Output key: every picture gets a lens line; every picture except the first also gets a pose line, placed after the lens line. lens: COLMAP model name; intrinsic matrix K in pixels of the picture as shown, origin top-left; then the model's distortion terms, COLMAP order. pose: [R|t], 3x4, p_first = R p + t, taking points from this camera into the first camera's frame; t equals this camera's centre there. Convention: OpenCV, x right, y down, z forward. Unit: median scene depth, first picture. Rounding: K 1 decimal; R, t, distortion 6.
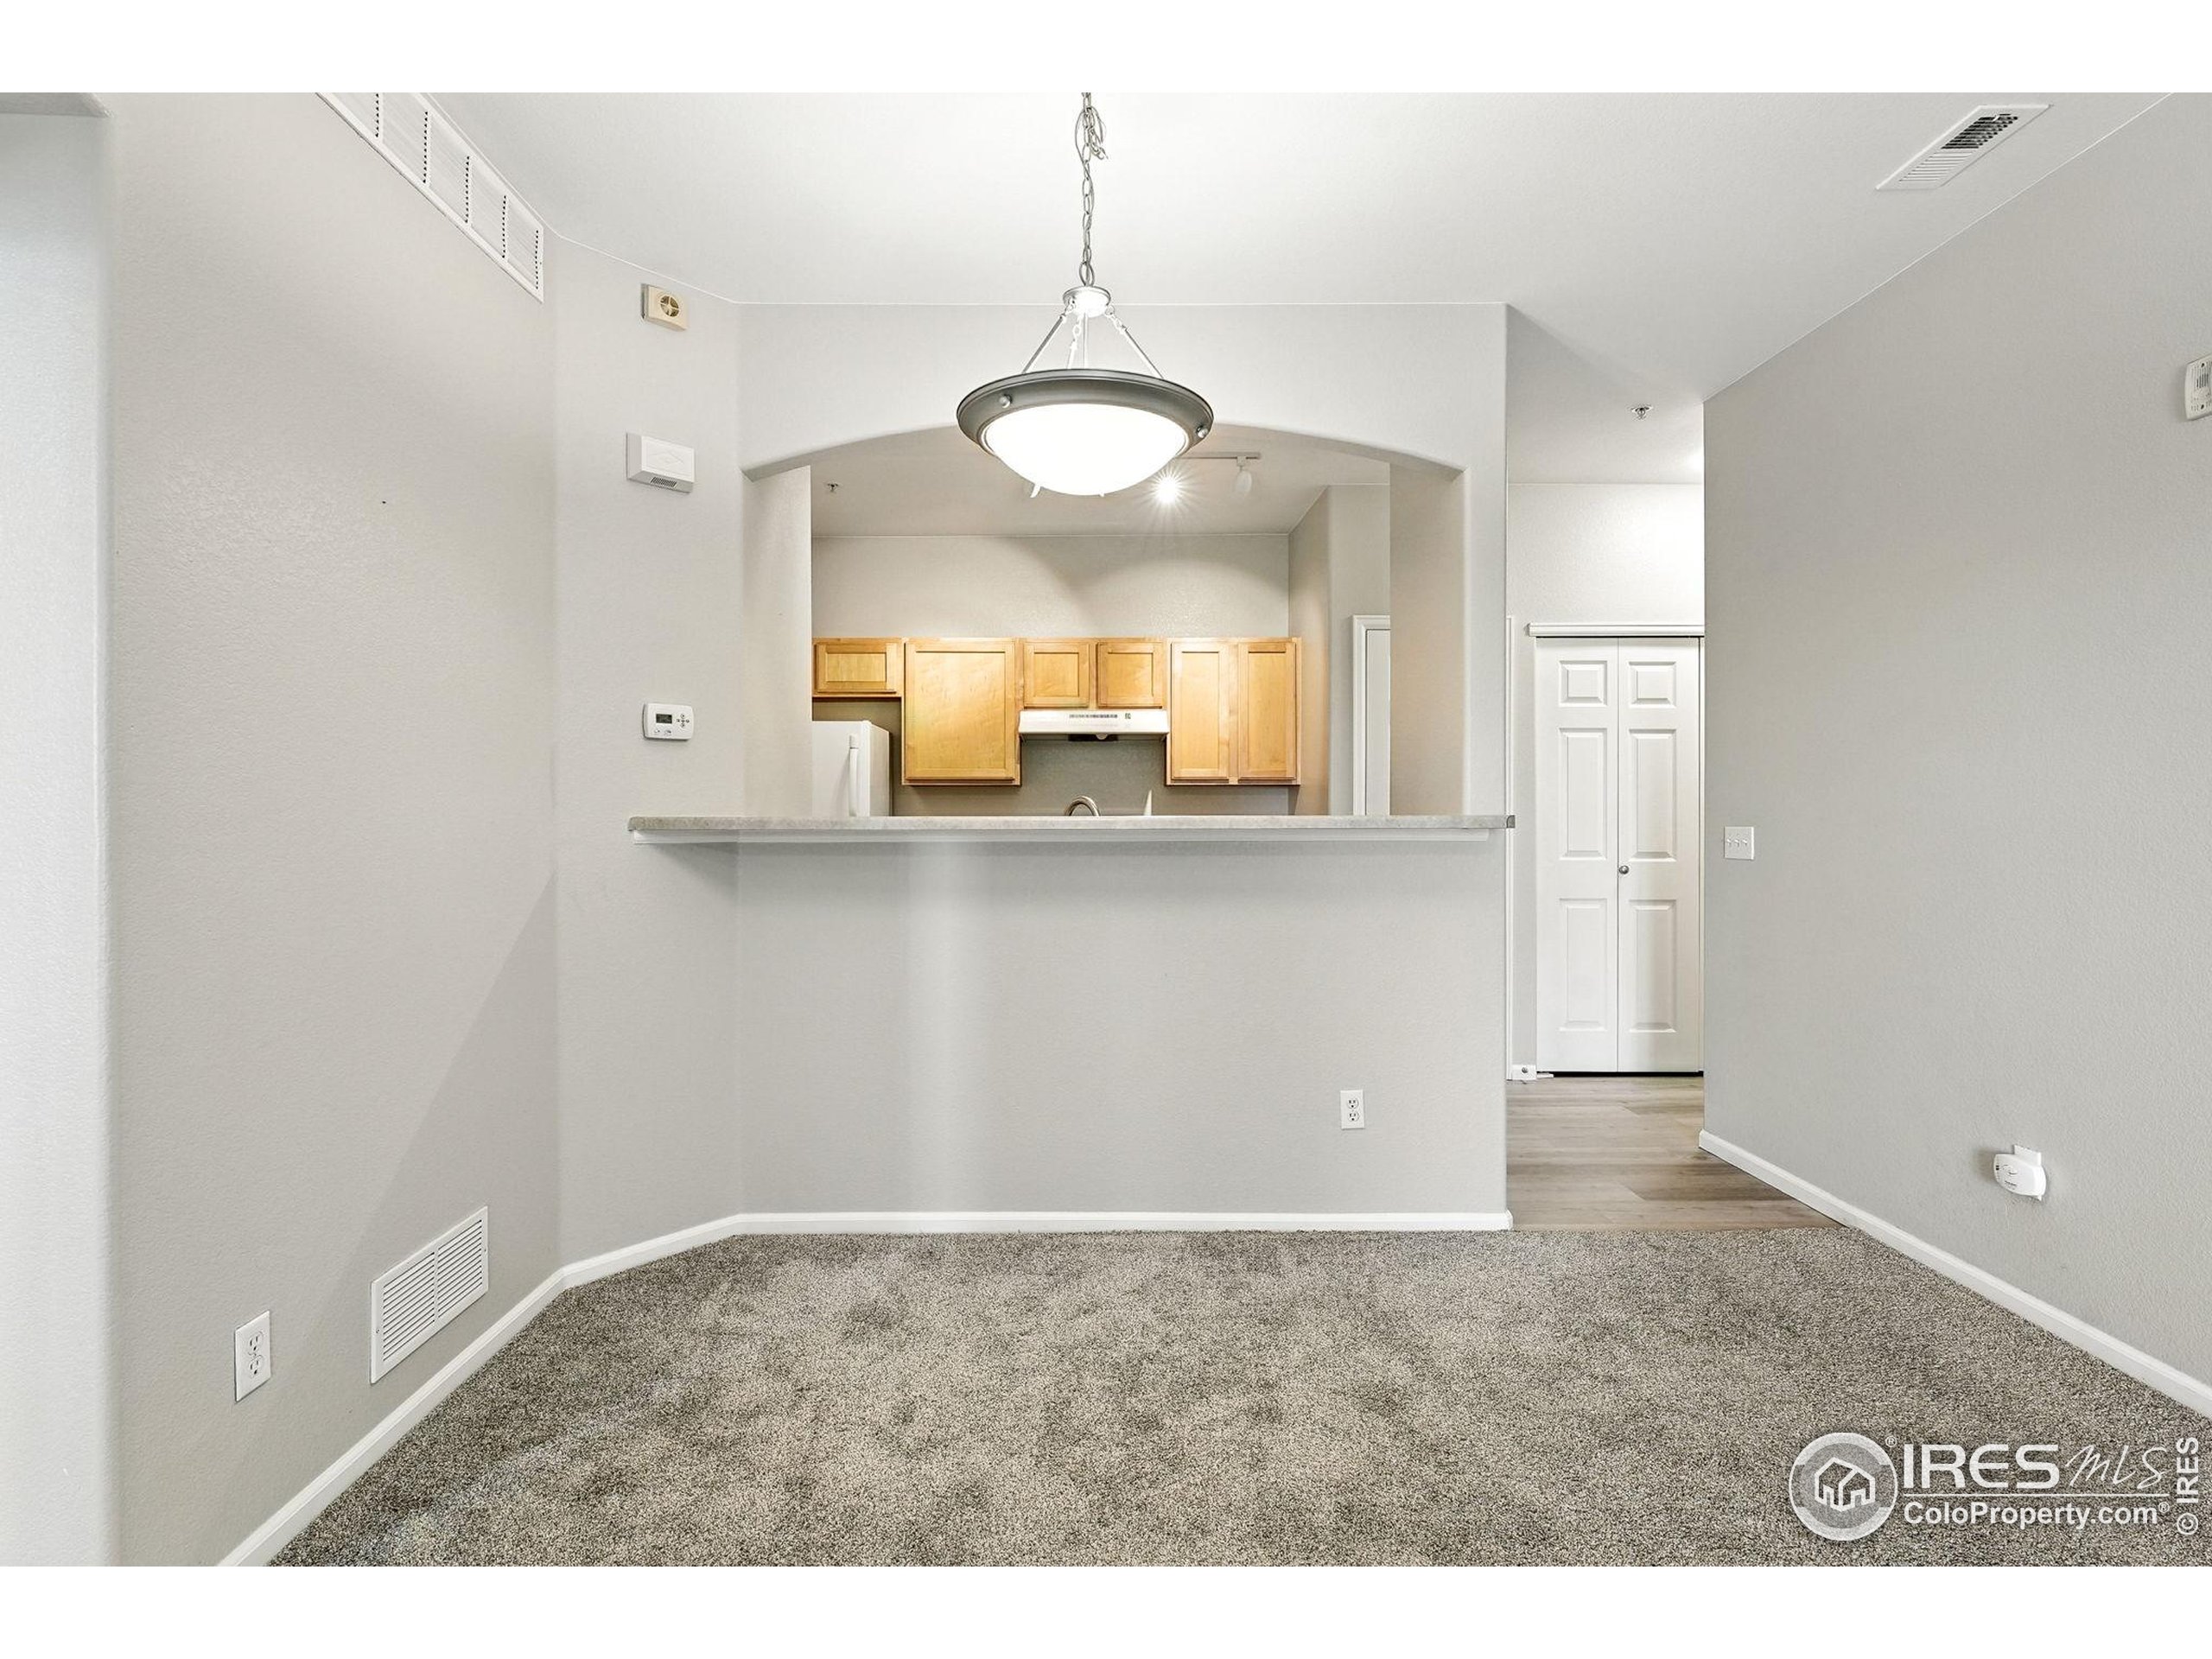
lens RADIAL K [[1072.0, 0, 1077.7], [0, 1072.0, 817.4], [0, 0, 1]] dist [-0.003905, -0.000058]
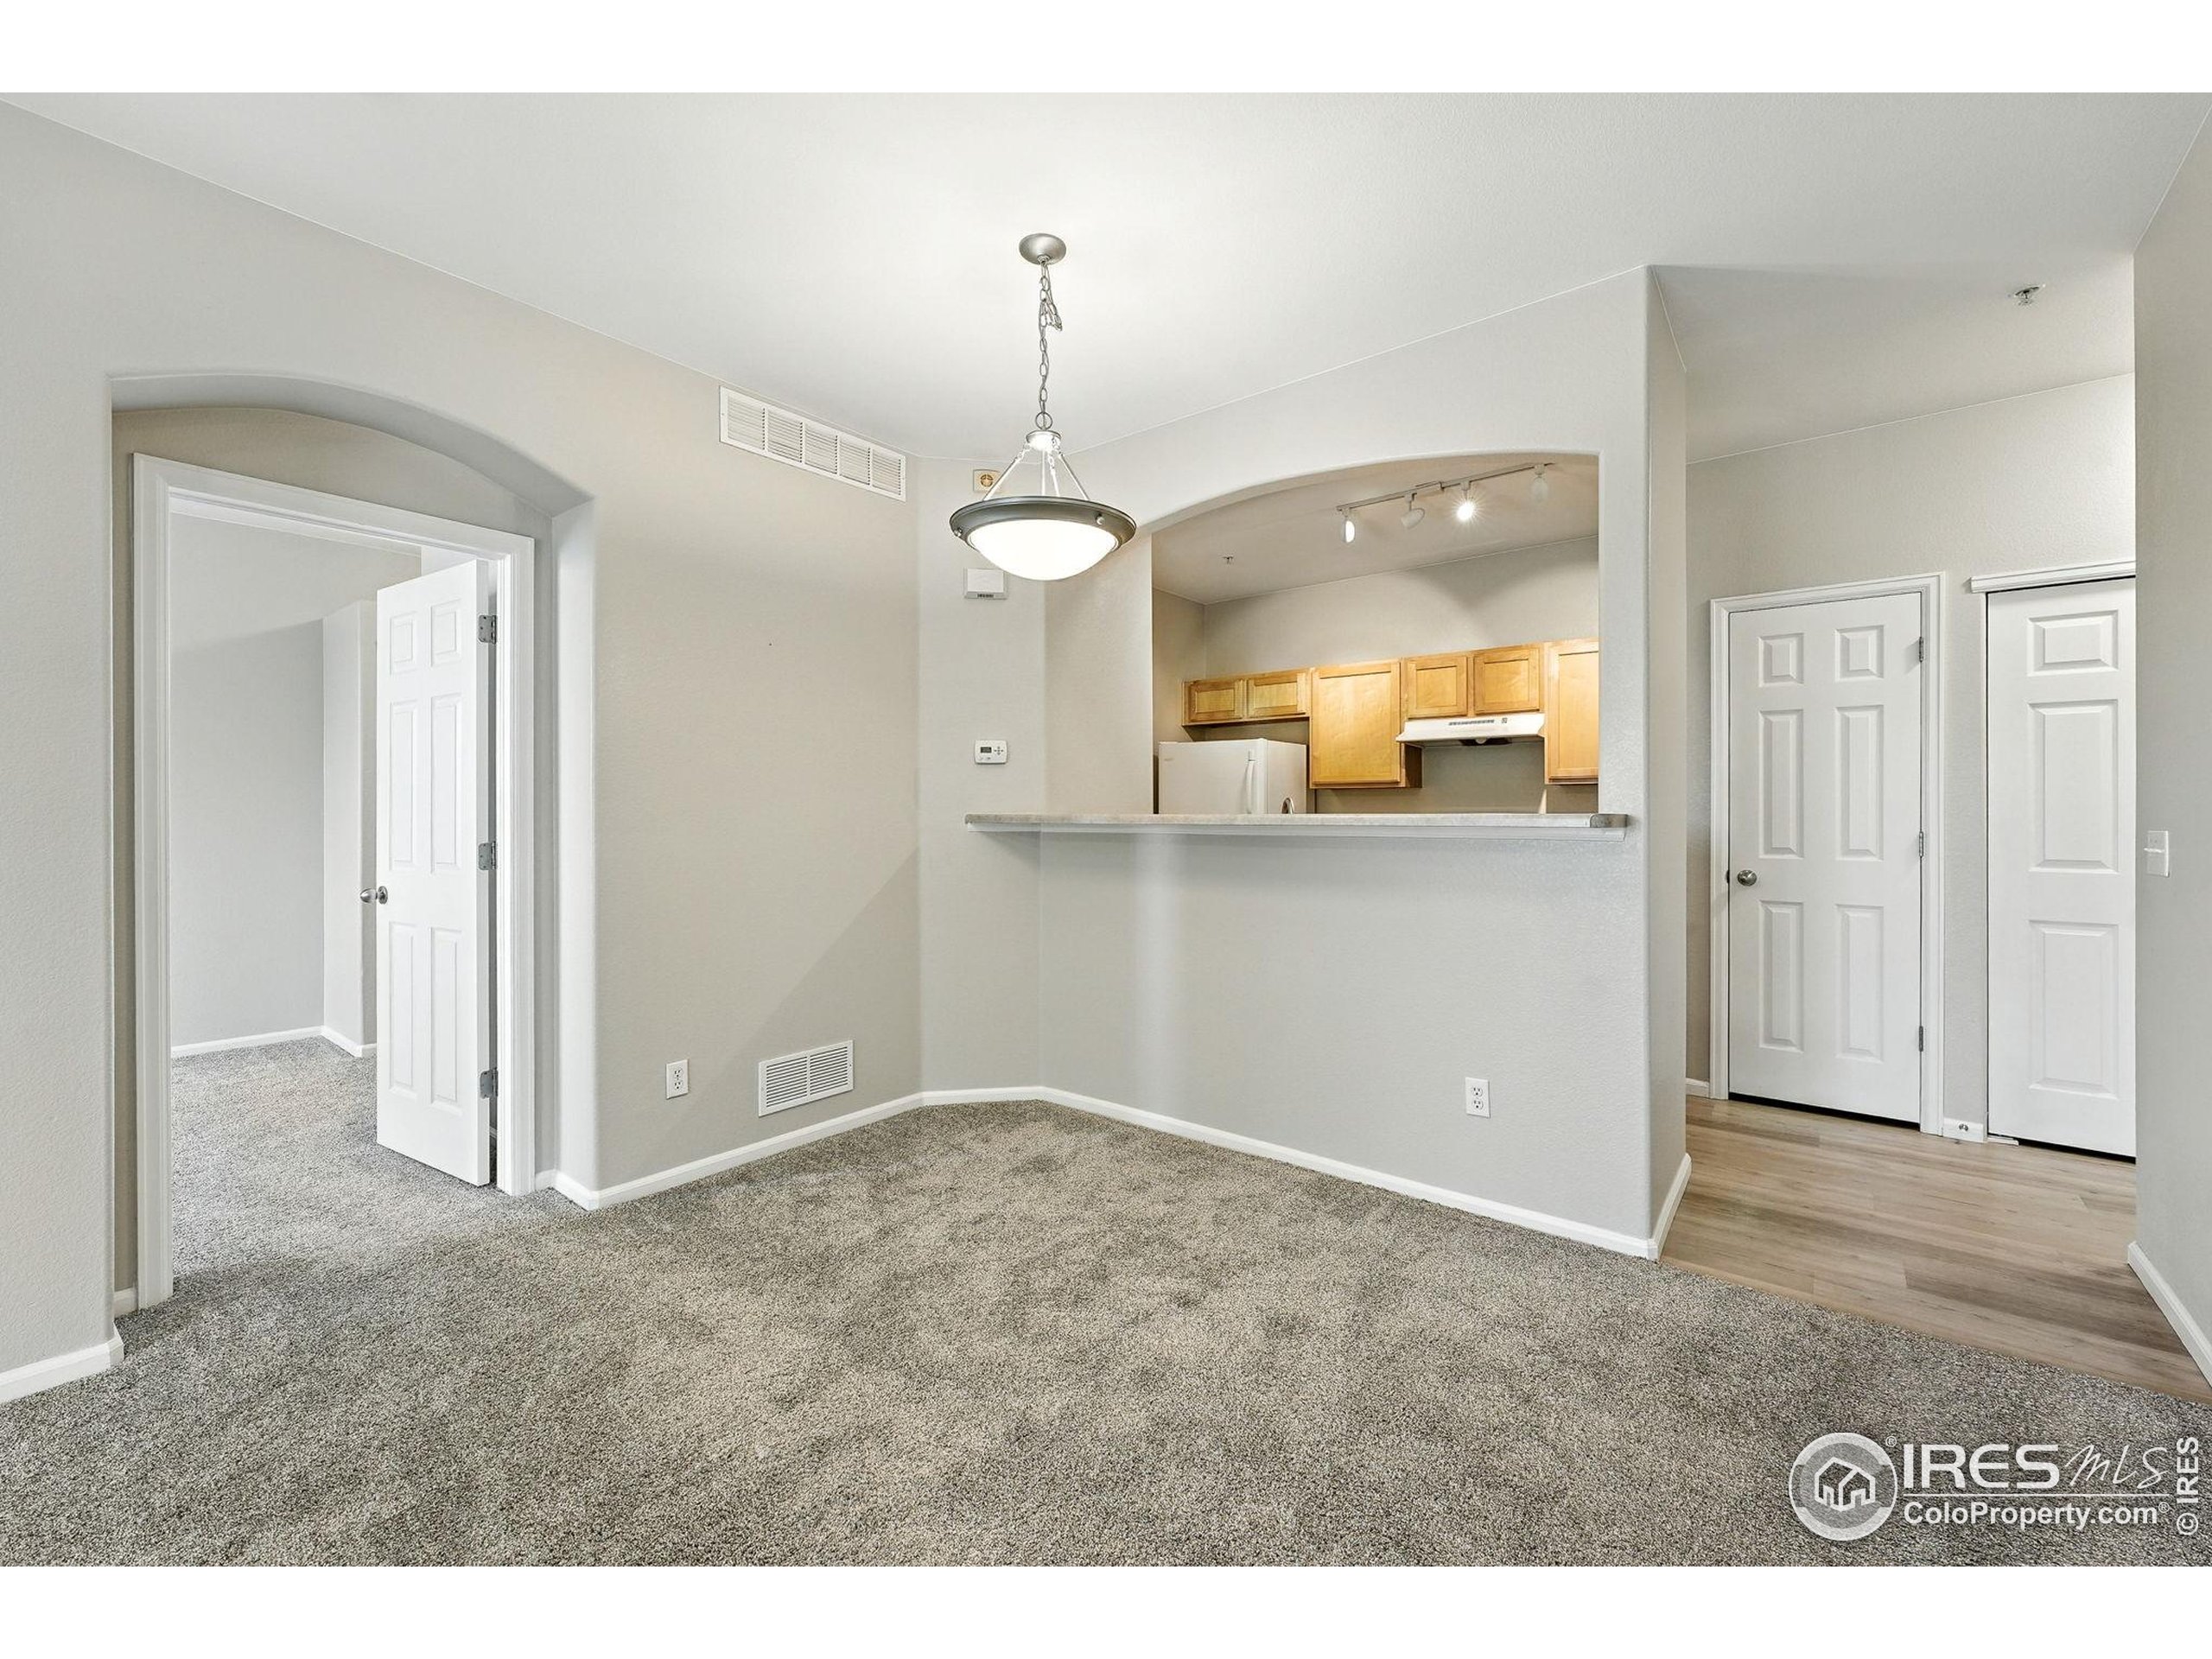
lens RADIAL K [[905.3, 0, 1116.5], [0, 905.3, 813.4], [0, 0, 1]] dist [-0.000255, 0.000361]
pose [[0.783798, 0.001332, -0.621015, 0.414106], [-0.002366, 0.999997, -0.000842, -0.000624], [0.621012, 0.002130, 0.783798, 0.074091]]
